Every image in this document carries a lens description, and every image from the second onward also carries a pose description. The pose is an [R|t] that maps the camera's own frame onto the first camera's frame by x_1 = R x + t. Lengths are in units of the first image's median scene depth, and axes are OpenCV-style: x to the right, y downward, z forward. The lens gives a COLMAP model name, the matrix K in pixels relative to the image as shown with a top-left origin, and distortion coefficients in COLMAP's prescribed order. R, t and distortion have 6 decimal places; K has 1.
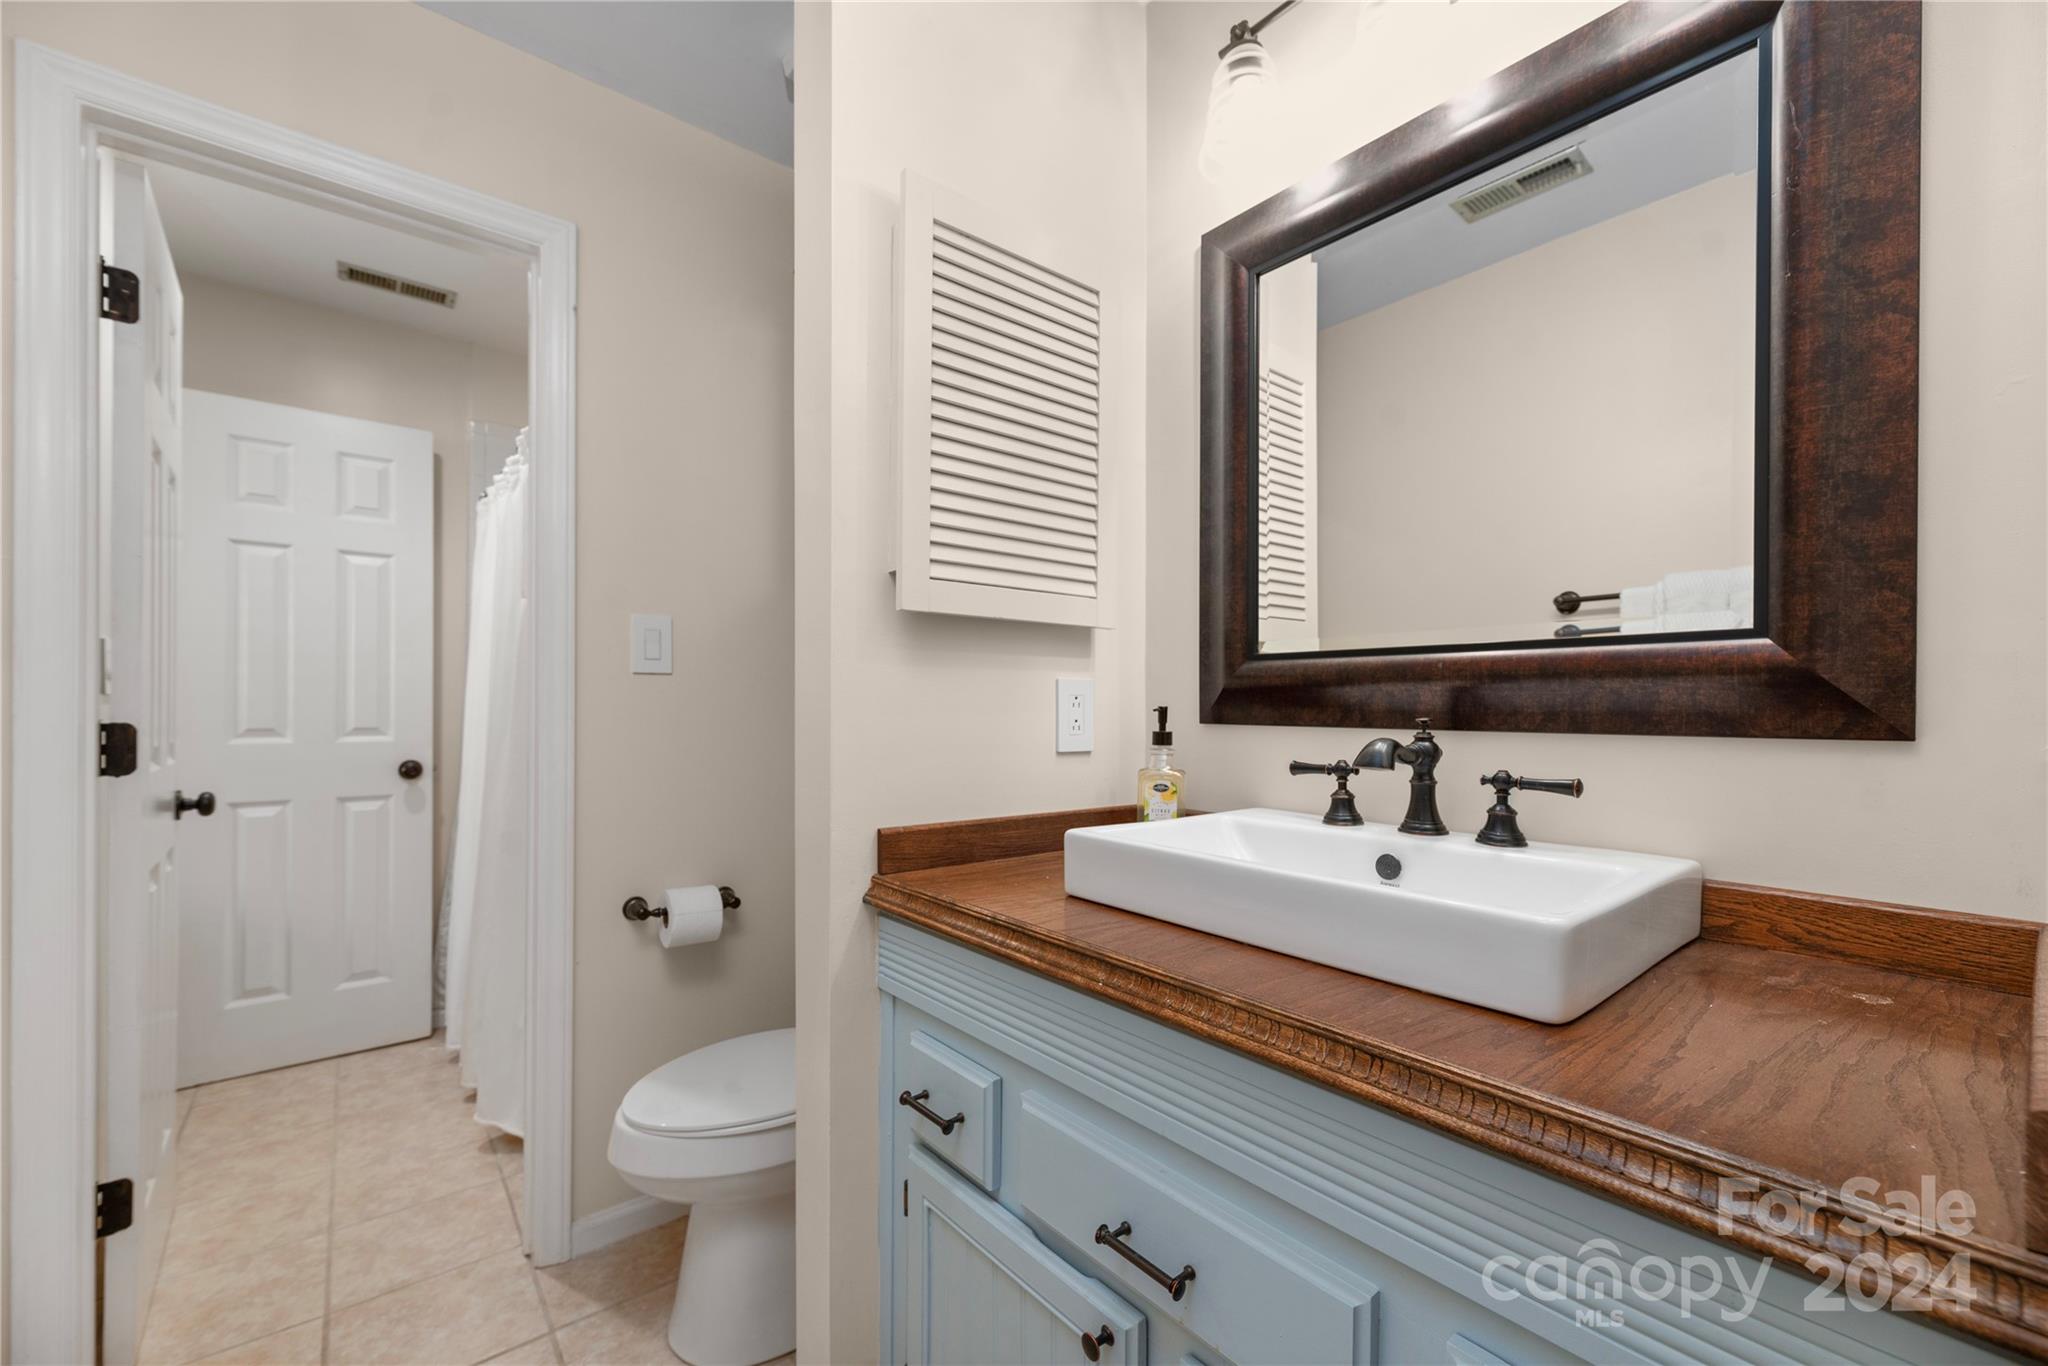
lens RADIAL K [[830.9, 0, 1025.6], [0, 830.9, 704.4], [0, 0, 1]] dist [0.004555, 0.000311]
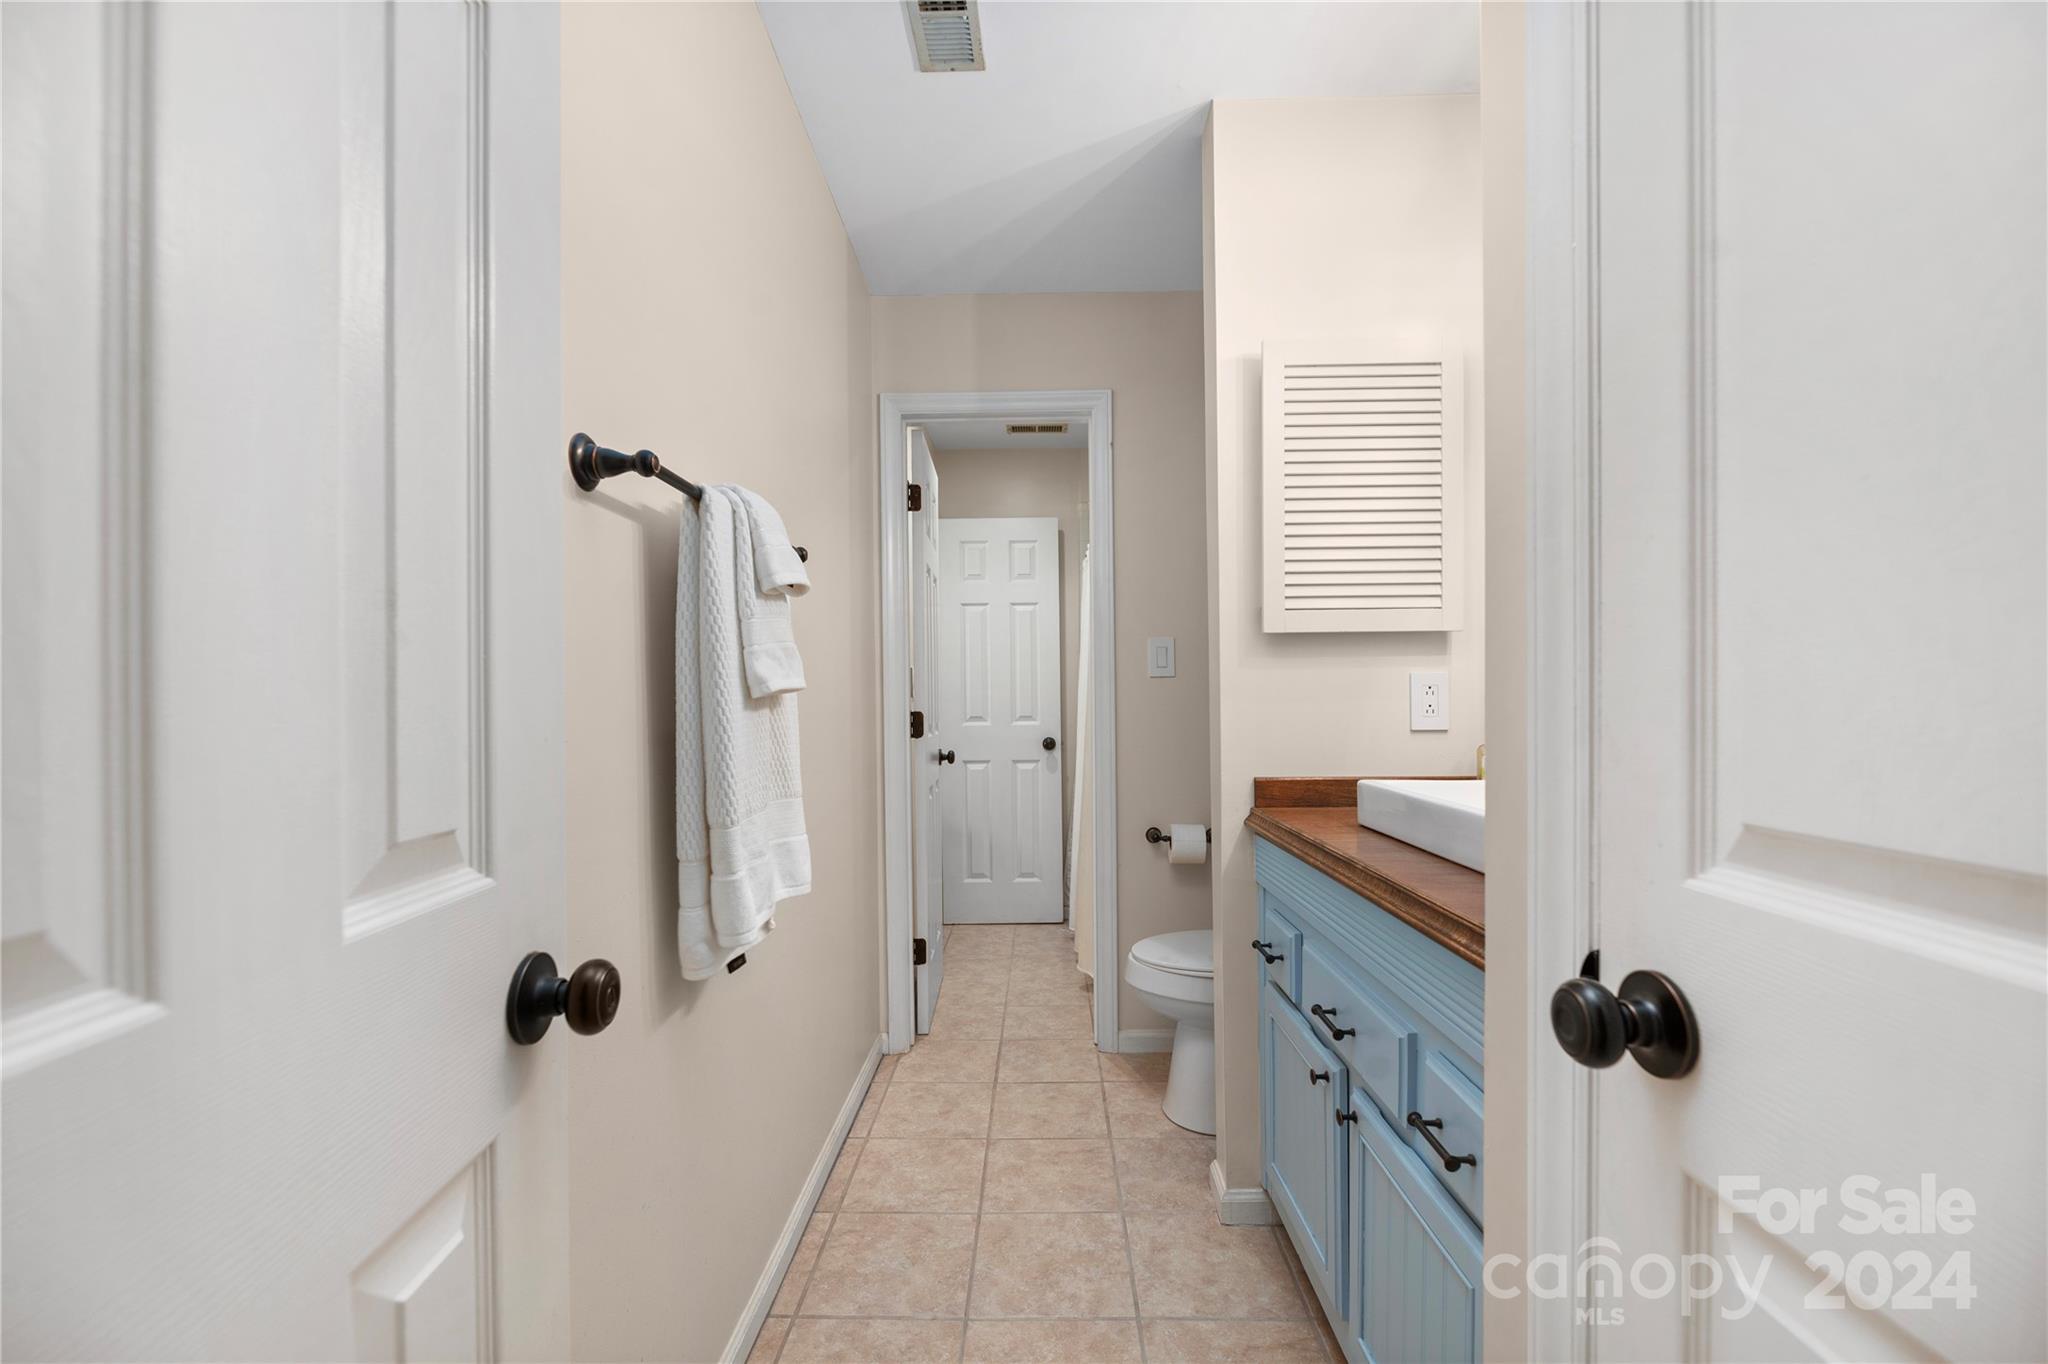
lens RADIAL K [[830.9, 0, 1024.5], [0, 830.9, 694.8], [0, 0, 1]] dist [0.004555, 0.000311]
pose [[0.763609, -0.018686, -0.645409, 0.325464], [0.017371, 0.999814, -0.008394, 0.002591], [0.645446, -0.004802, 0.763791, -0.289953]]
